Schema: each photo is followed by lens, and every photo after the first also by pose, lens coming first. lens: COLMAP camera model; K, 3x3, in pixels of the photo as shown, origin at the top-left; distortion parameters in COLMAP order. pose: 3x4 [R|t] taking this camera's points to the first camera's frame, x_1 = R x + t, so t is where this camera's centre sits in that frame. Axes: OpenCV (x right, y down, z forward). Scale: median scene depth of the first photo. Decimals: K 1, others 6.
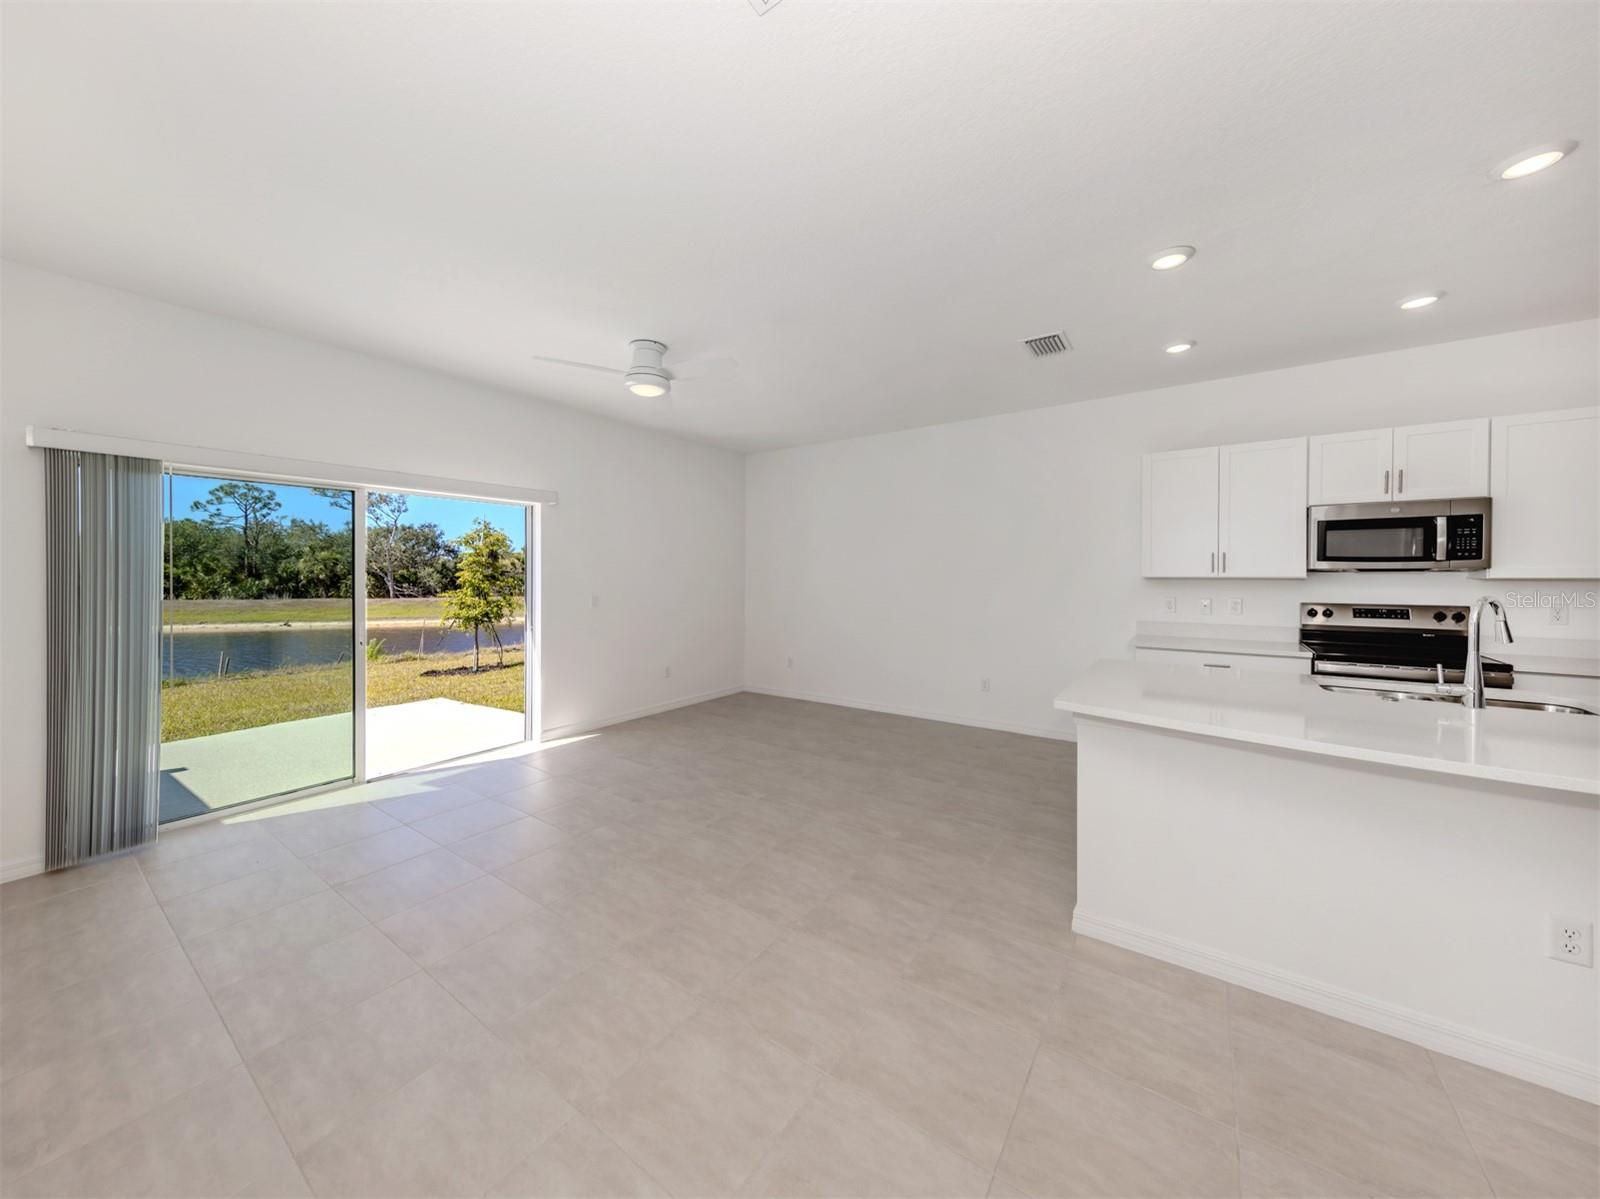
lens RADIAL K [[608.6, 0, 779.0], [0, 608.6, 572.9], [0, 0, 1]] dist [-0.000662, -0.000226]
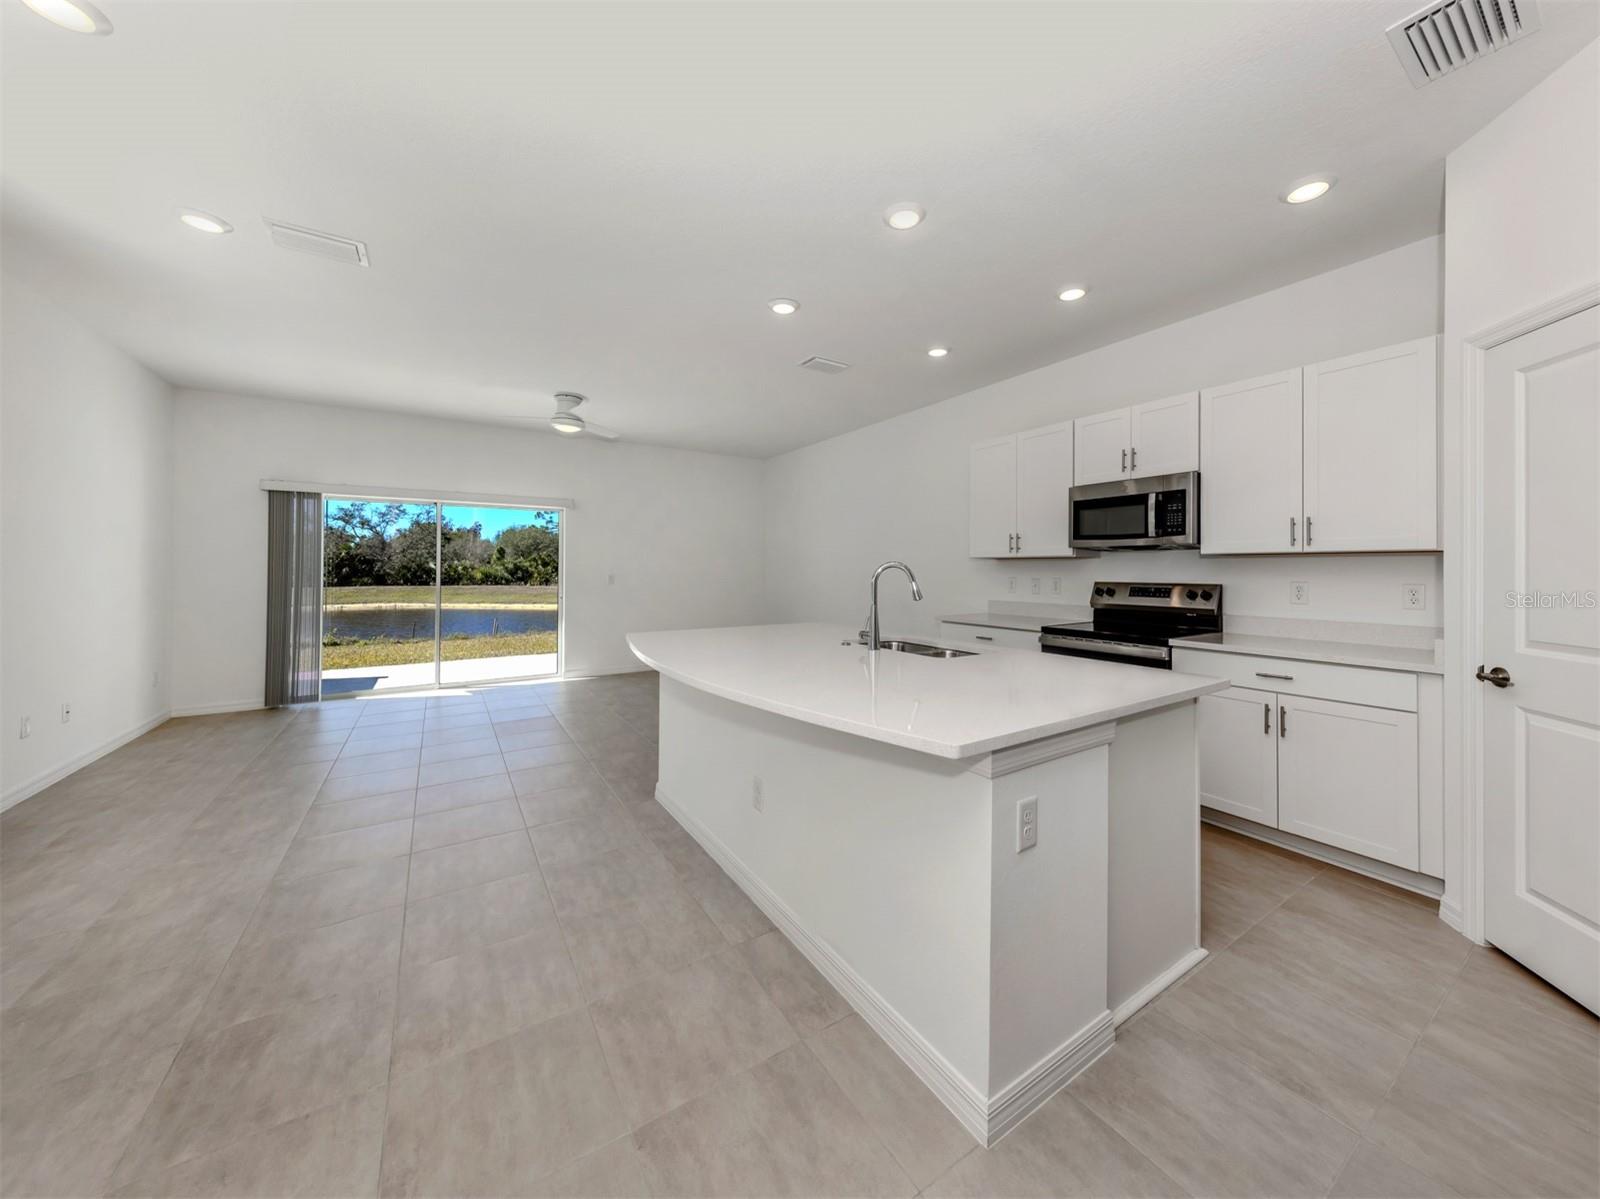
lens RADIAL K [[598.9, 0, 805.9], [0, 598.9, 521.0], [0, 0, 1]] dist [0.124957, 0.000000]
pose [[0.945613, -0.035693, -0.323330, 0.810805], [0.012609, 0.997237, -0.073210, 0.019128], [0.325049, 0.065151, 0.943450, -0.139057]]
